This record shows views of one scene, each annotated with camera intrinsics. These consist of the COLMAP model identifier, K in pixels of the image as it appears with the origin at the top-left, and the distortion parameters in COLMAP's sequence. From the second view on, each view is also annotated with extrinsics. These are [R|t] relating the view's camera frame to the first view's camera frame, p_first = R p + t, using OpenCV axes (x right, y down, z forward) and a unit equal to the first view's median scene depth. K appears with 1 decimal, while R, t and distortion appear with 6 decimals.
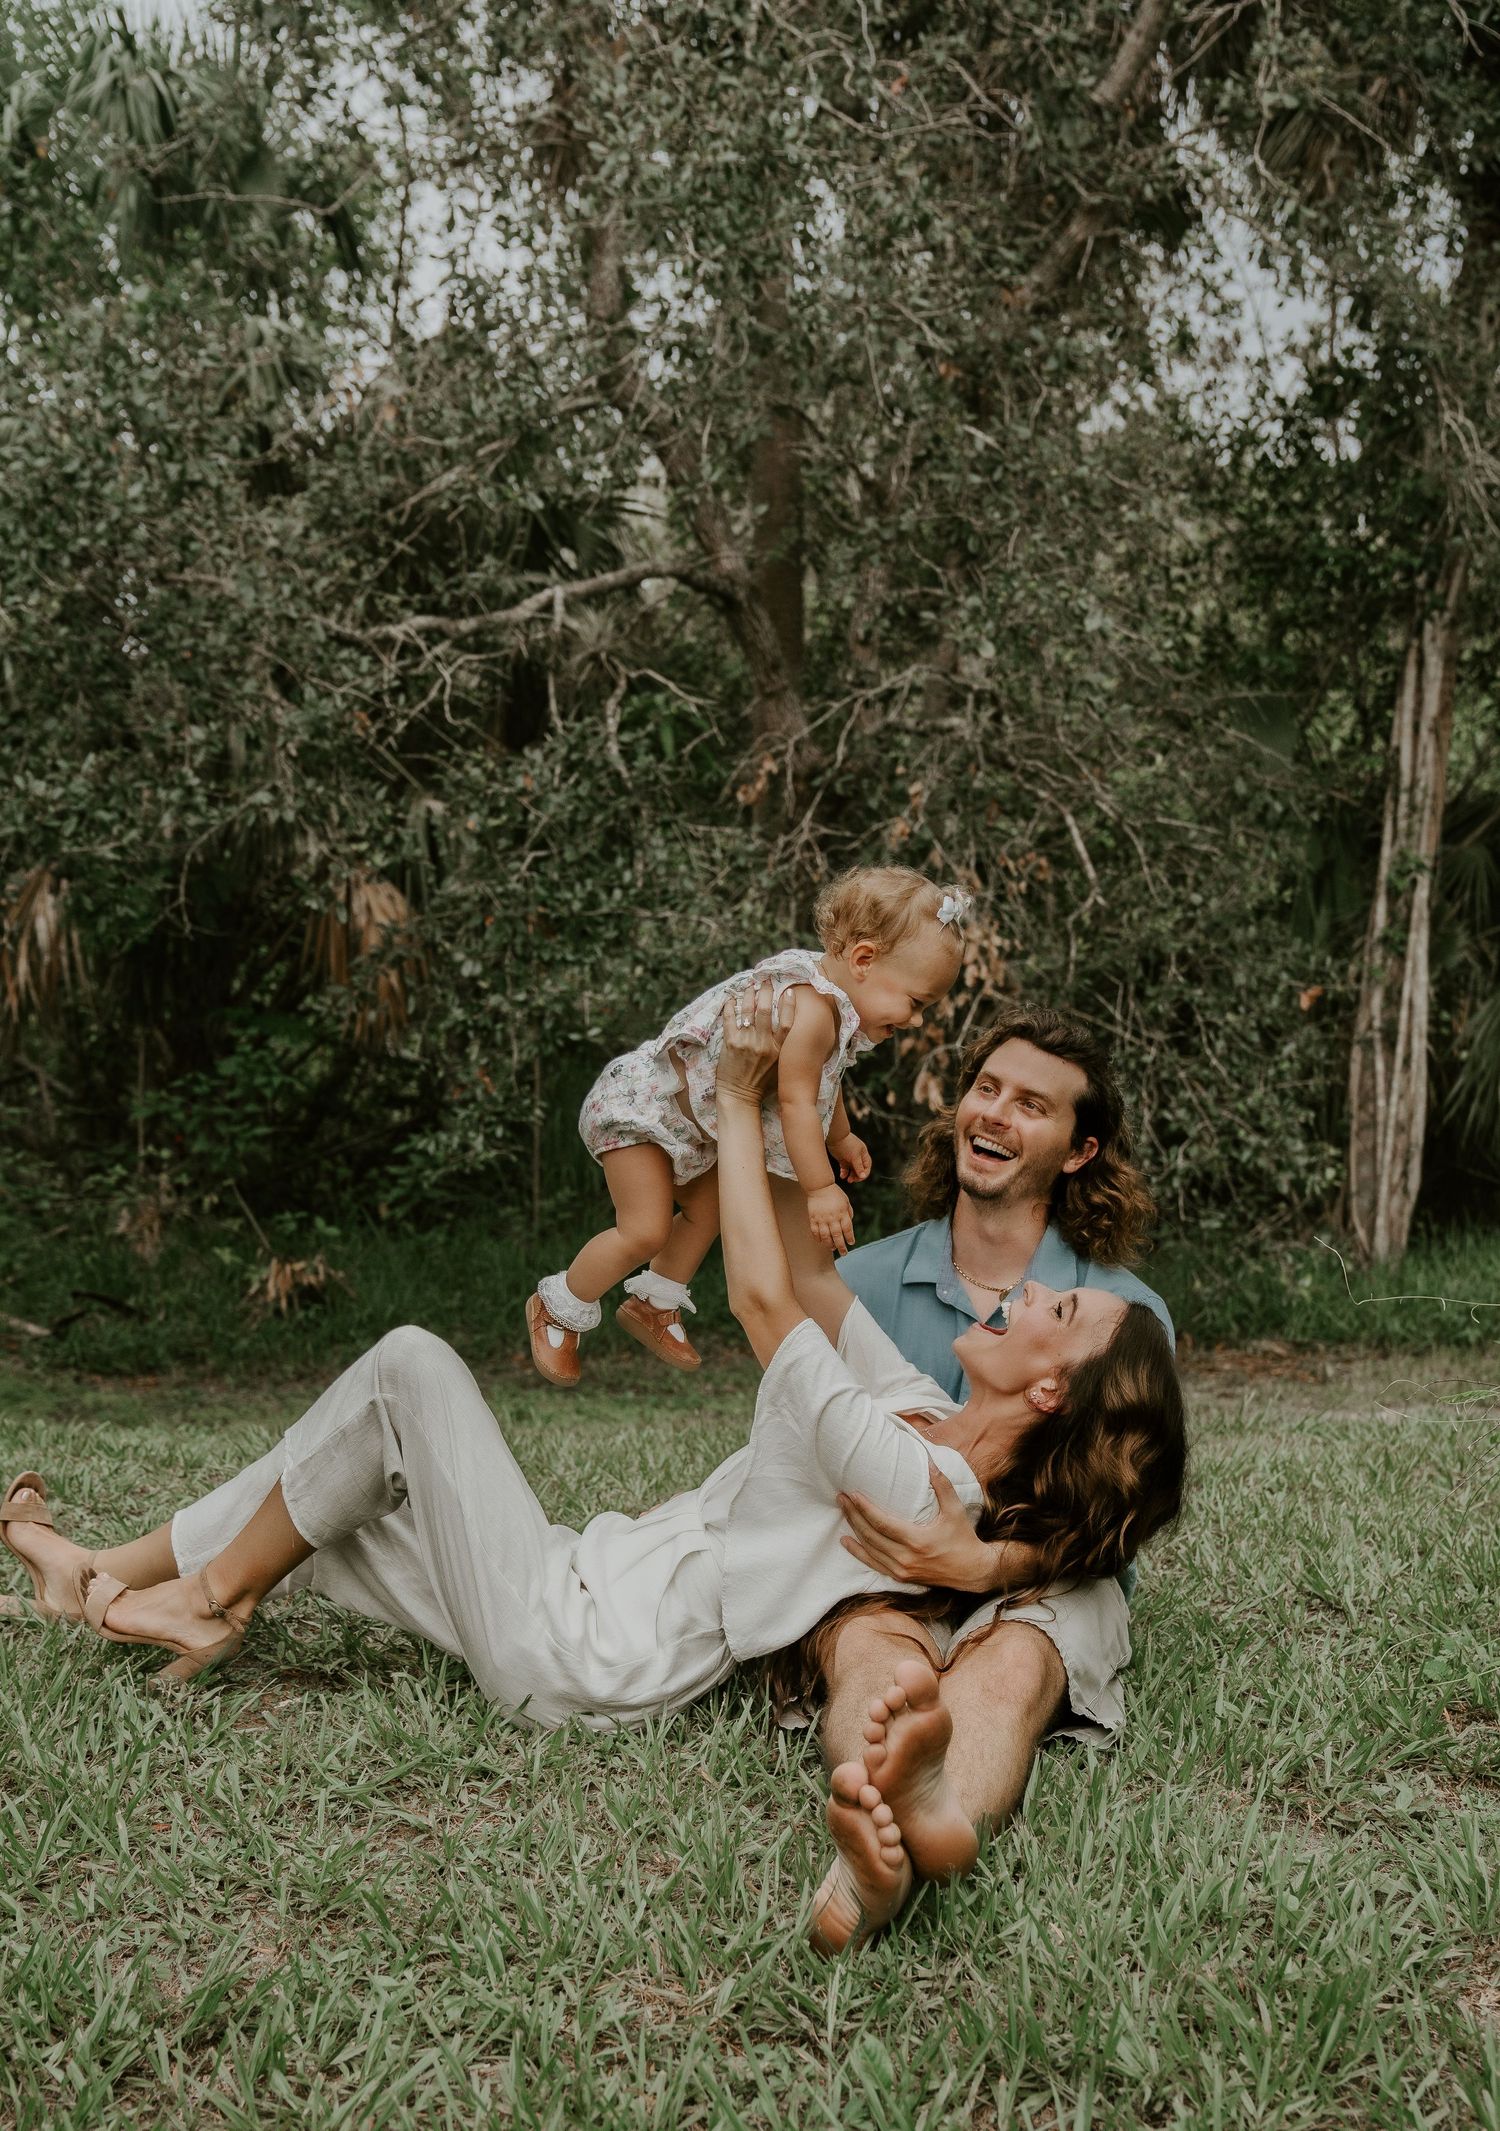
lens RADIAL K [[3225.3, 0, 750.0], [0, 3225.3, 1065.5], [0, 0, 1]] dist [-0.049010, 0.000605]
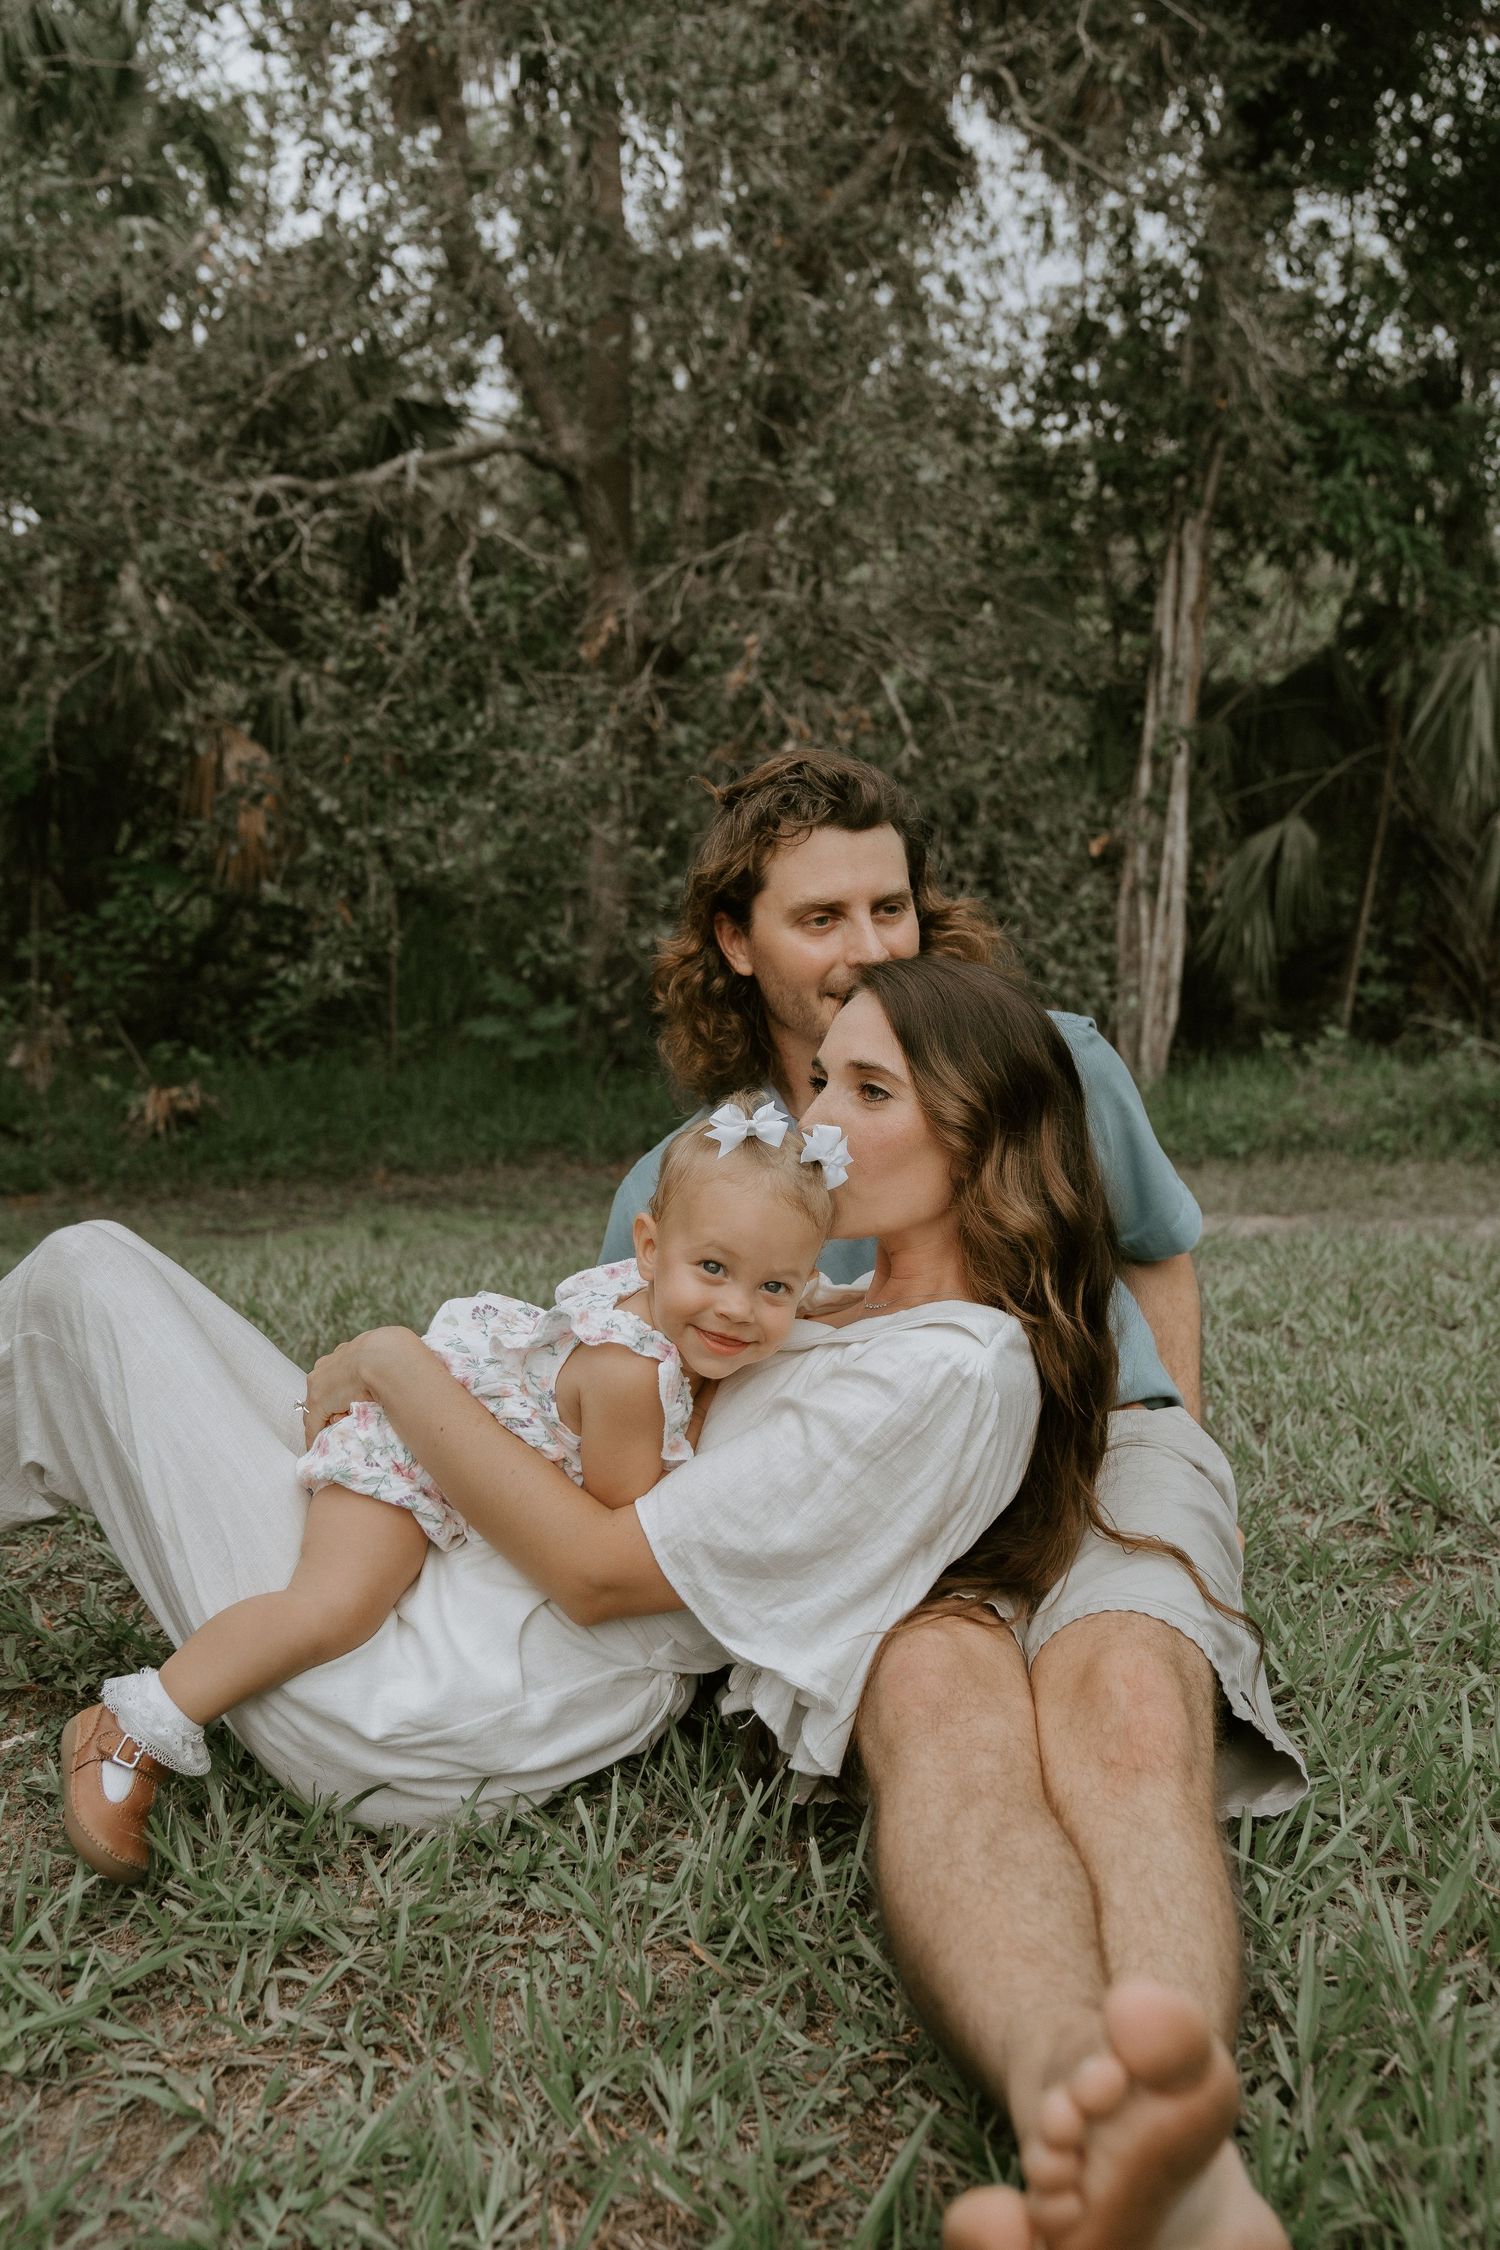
lens RADIAL K [[2308.5, 0, 750.0], [0, 2308.5, 1125.0], [0, 0, 1]] dist [-0.165791, 0.371237]
pose [[0.996275, -0.006155, 0.086013, -0.013955], [-0.000271, 0.997220, 0.074508, 0.016095], [-0.086232, -0.074254, 0.993504, 0.221860]]
